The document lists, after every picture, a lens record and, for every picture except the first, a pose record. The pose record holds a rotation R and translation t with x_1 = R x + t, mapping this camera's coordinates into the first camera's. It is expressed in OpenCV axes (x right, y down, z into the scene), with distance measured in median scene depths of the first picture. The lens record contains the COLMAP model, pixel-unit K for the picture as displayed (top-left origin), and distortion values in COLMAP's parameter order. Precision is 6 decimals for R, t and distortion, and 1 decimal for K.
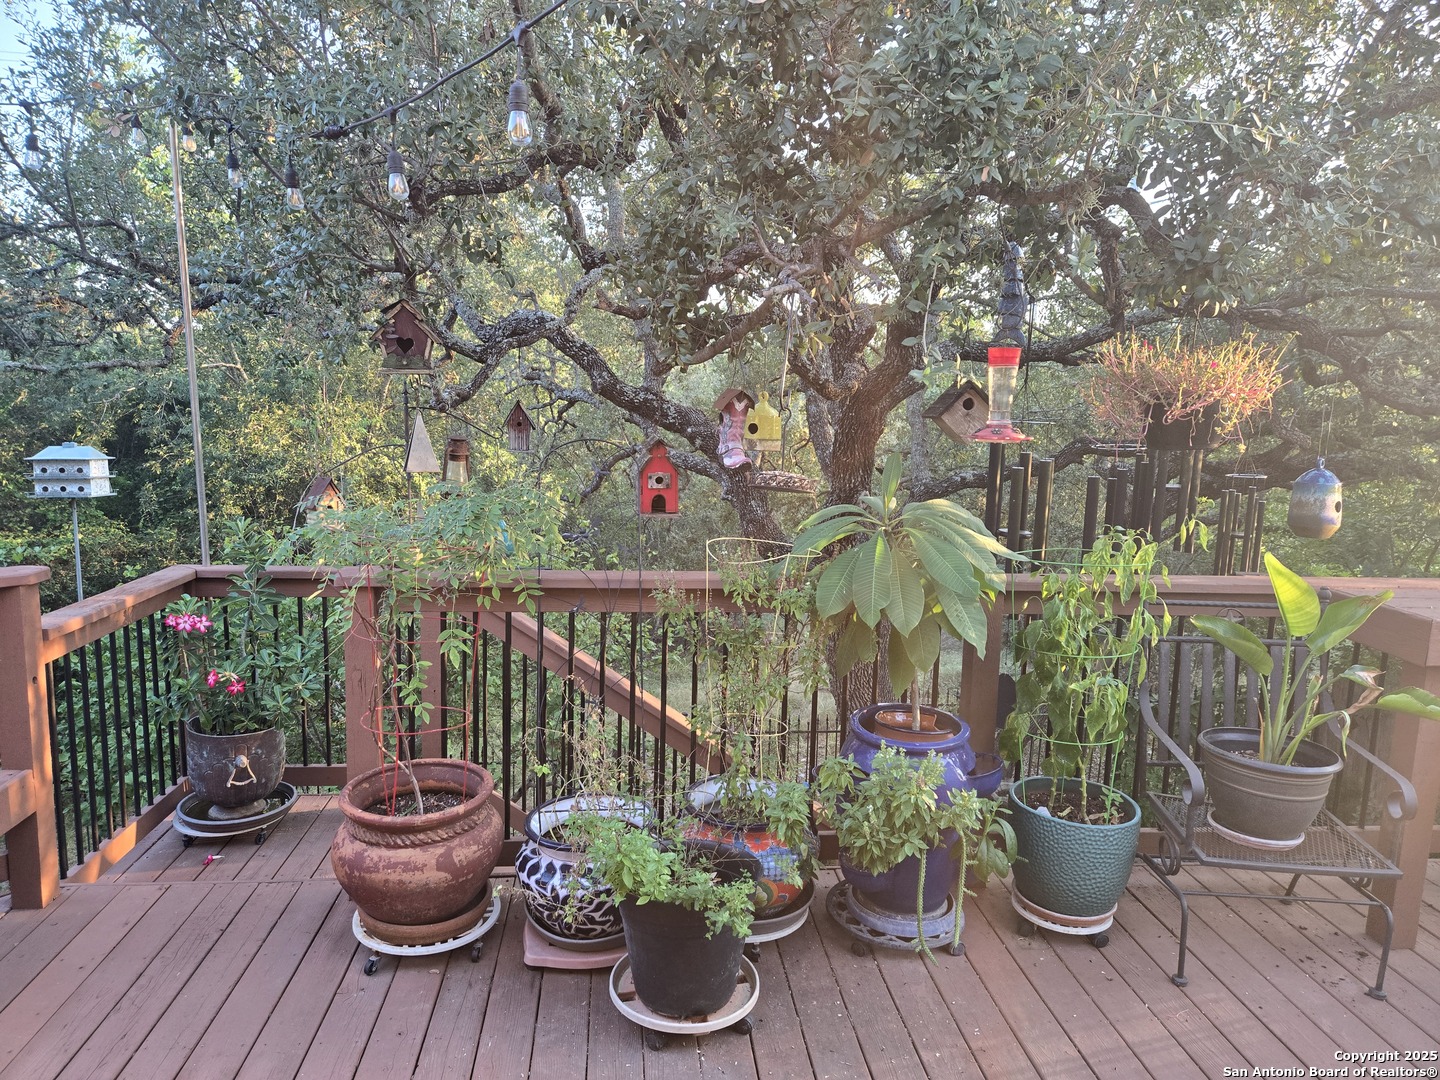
lens RADIAL K [[977.1, 0, 712.7], [0, 977.1, 554.0], [0, 0, 1]] dist [0.057432, -0.035208]
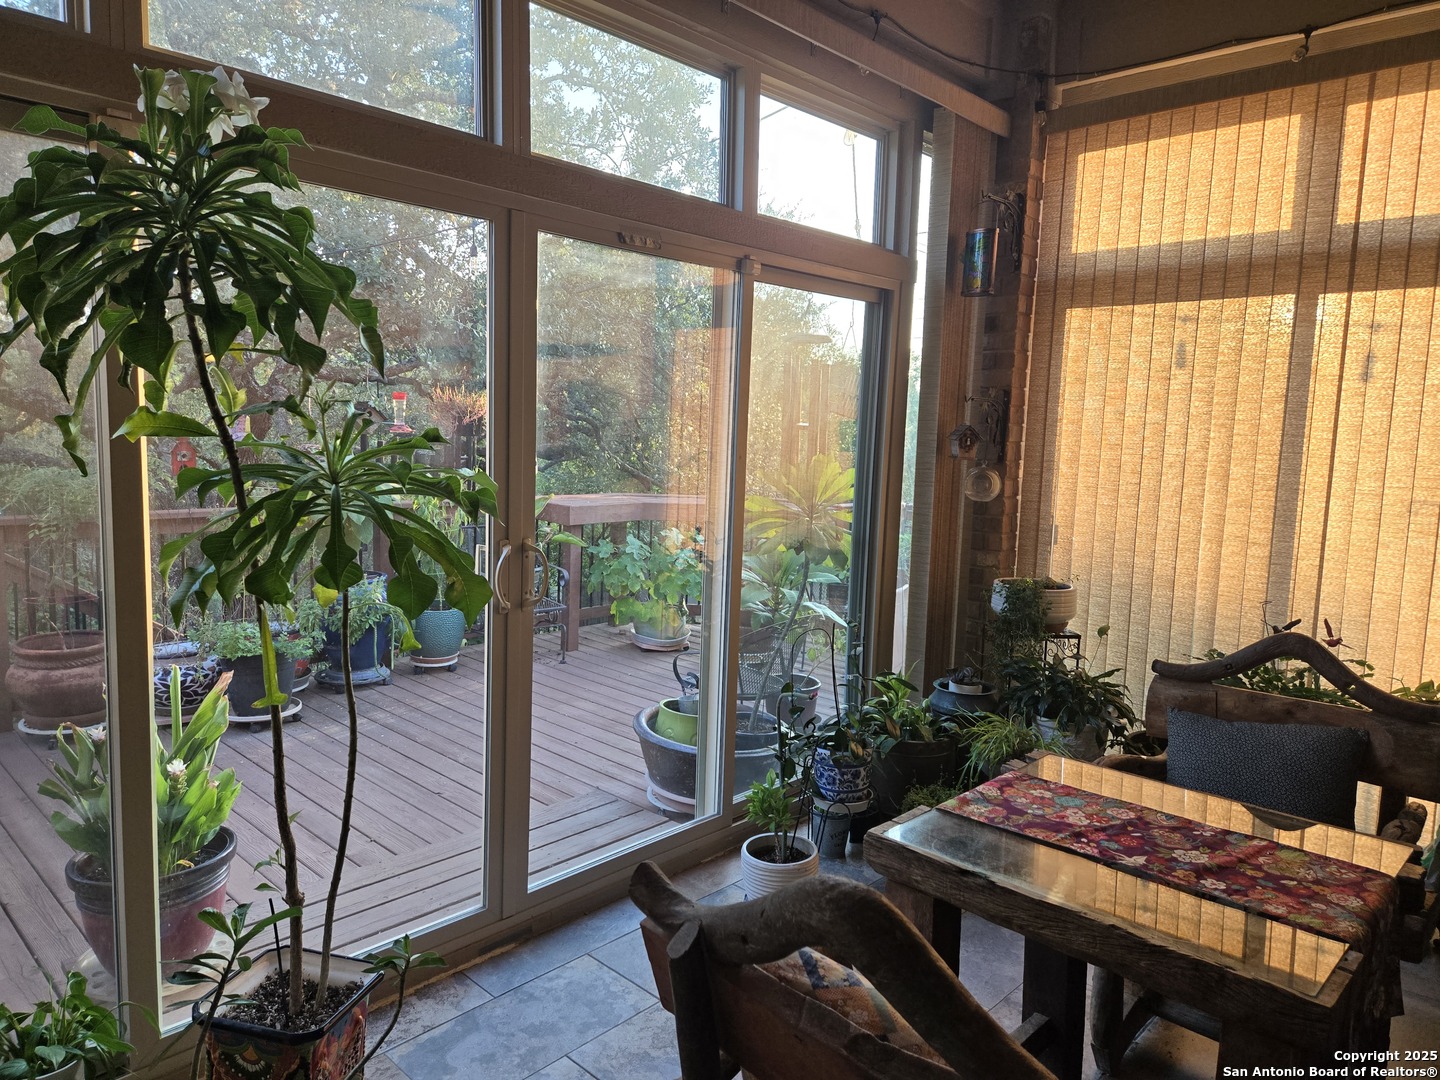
lens RADIAL K [[977.1, 0, 717.6], [0, 977.1, 533.6], [0, 0, 1]] dist [0.057432, -0.035208]
pose [[0.755314, -0.075571, 0.650991, -0.464258], [0.083922, 0.996304, 0.018286, 0.099980], [-0.649967, 0.040821, 0.758865, -0.858589]]
